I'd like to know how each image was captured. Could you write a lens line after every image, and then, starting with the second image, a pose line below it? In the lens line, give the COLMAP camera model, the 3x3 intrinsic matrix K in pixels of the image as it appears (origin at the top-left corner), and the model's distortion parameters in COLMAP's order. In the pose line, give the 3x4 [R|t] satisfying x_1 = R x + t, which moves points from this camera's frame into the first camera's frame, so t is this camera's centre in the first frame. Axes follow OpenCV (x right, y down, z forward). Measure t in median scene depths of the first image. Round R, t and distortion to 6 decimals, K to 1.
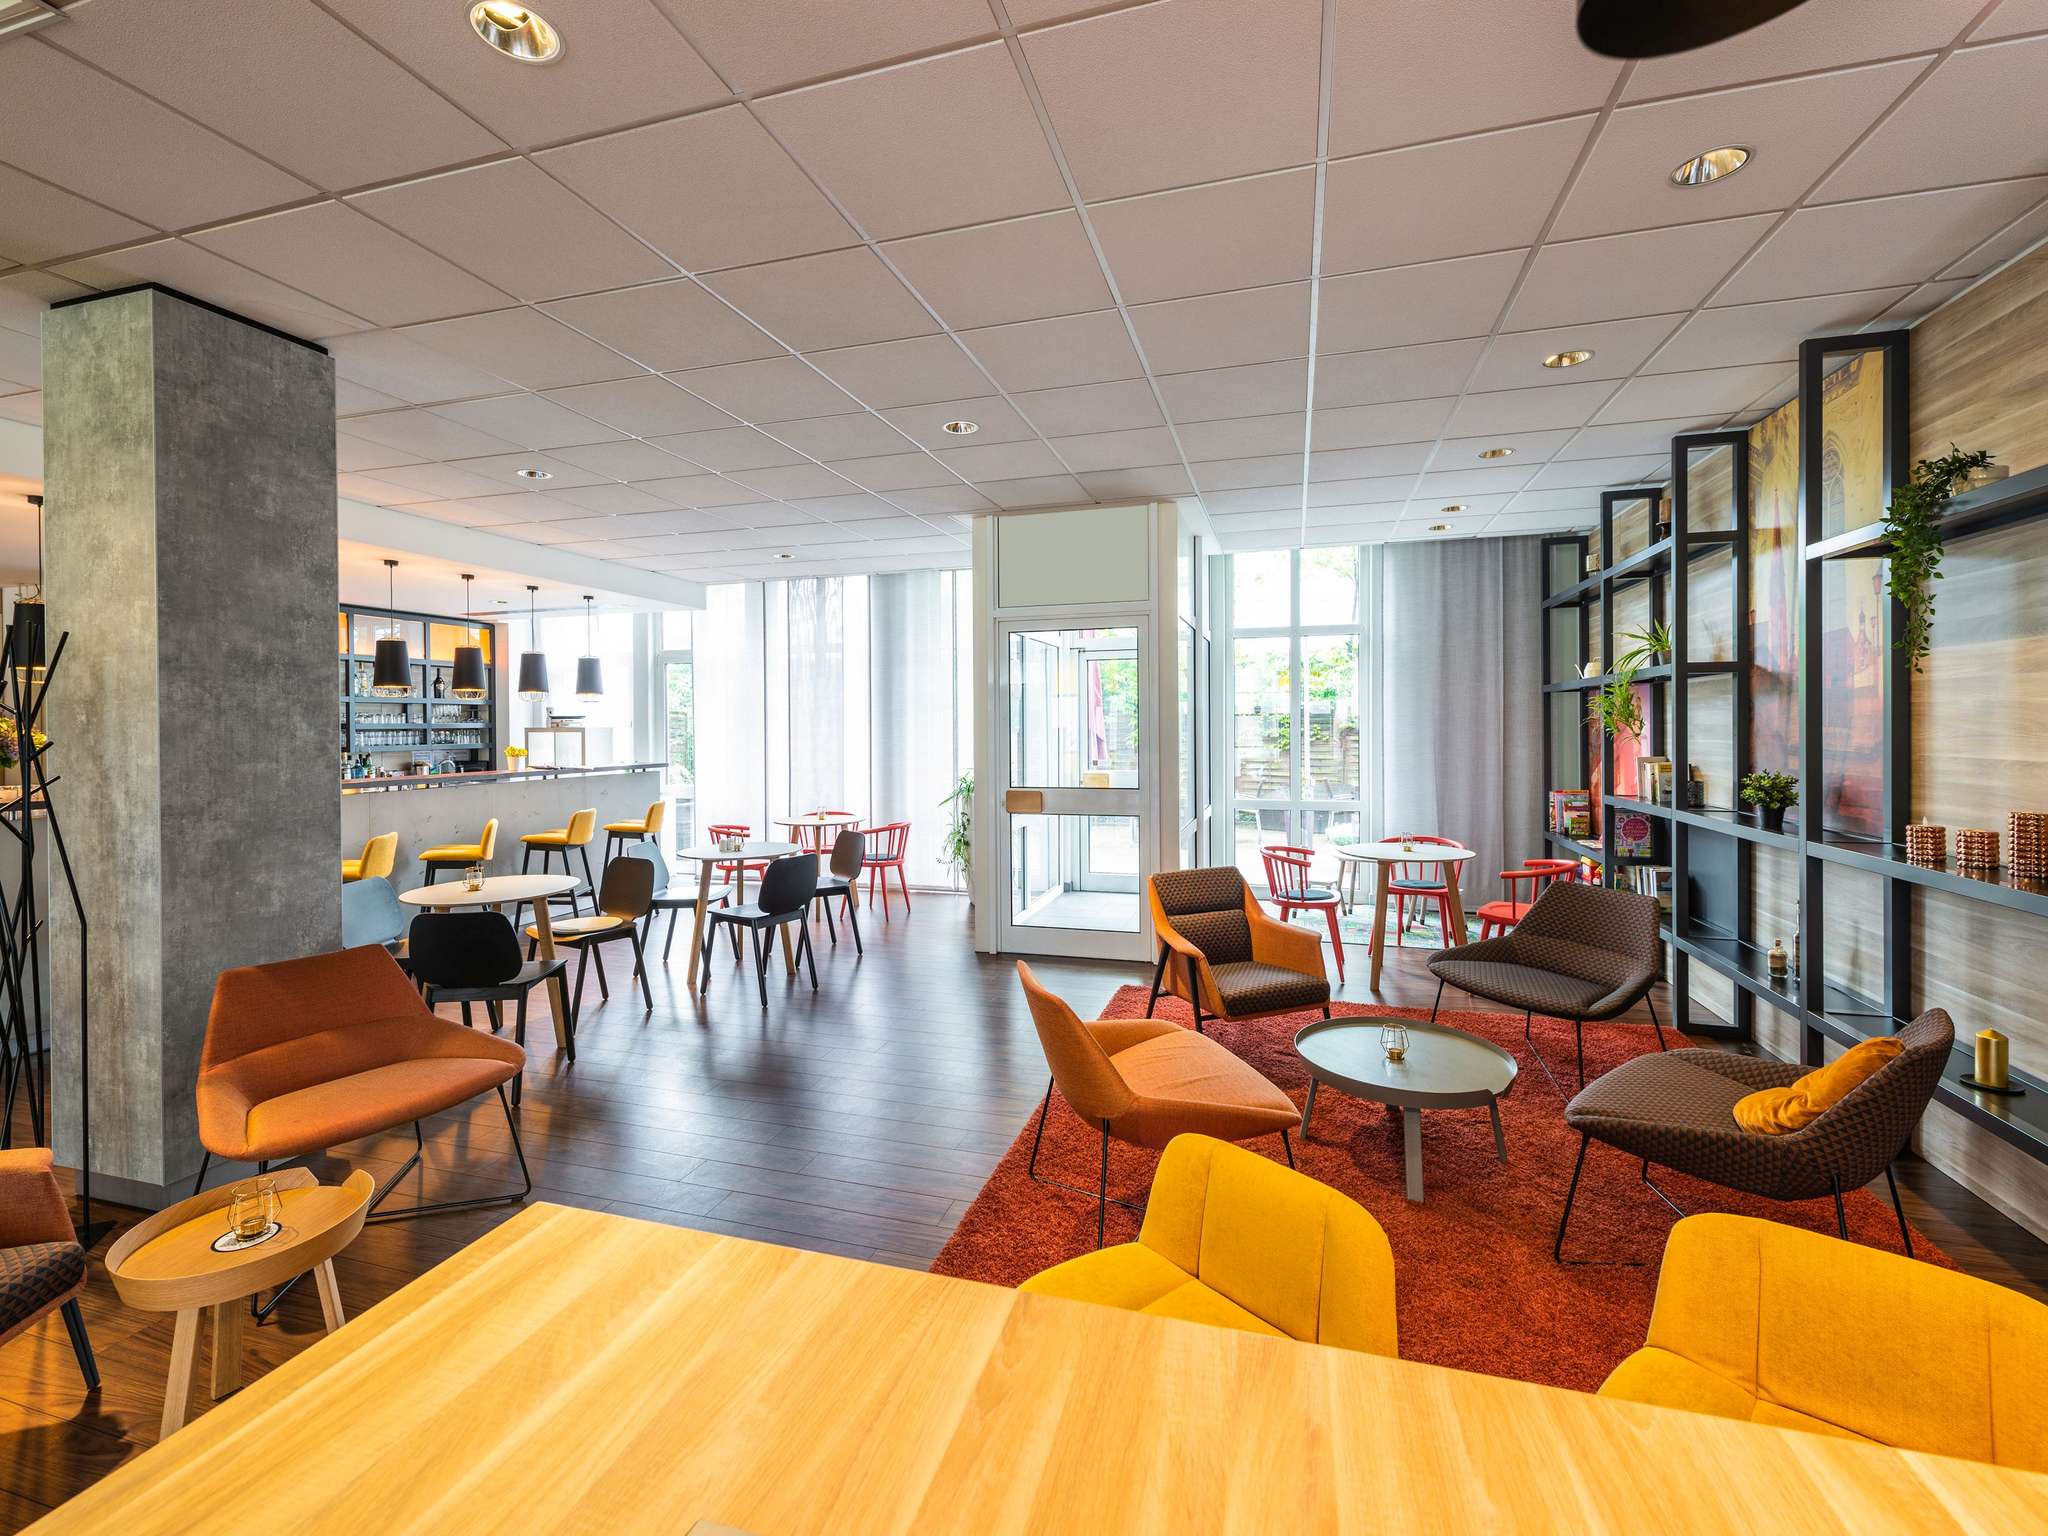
lens RADIAL K [[949.1, 0, 1018.2], [0, 949.1, 729.0], [0, 0, 1]] dist [-0.002959, -0.000215]
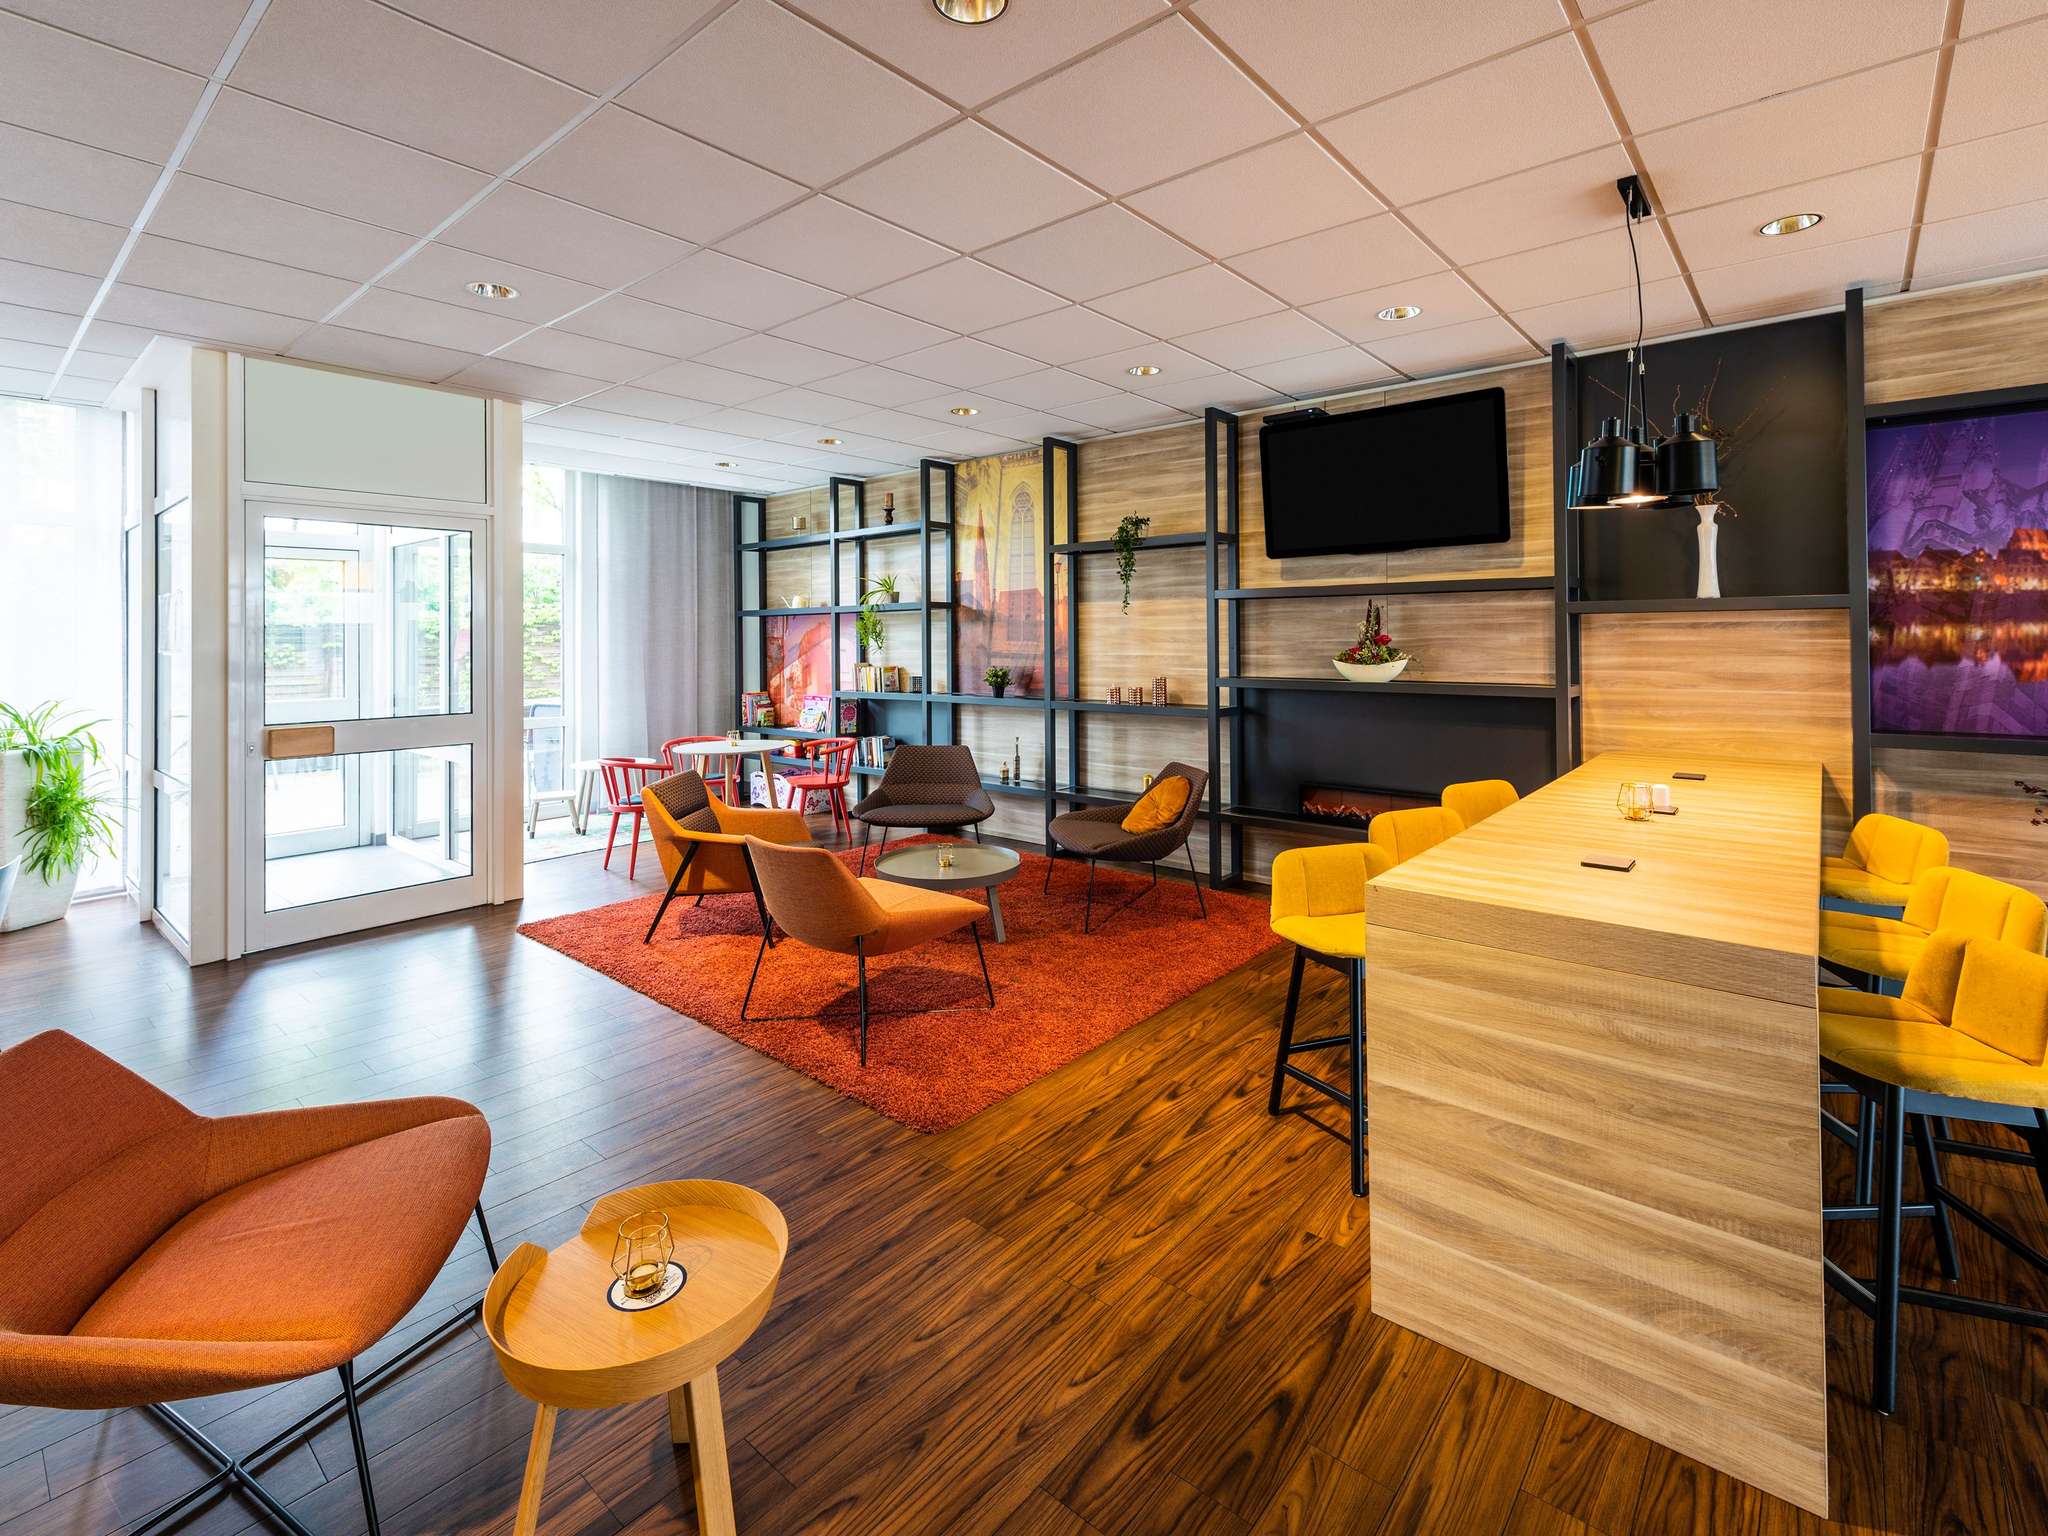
lens RADIAL K [[945.1, 0, 1025.6], [0, 945.1, 628.2], [0, 0, 1]] dist [0.015170, 0.092867]
pose [[0.386727, 0.014840, 0.922075, -0.506021], [0.007619, 0.999785, -0.019286, 0.004905], [-0.922163, 0.014484, 0.386531, 0.171303]]
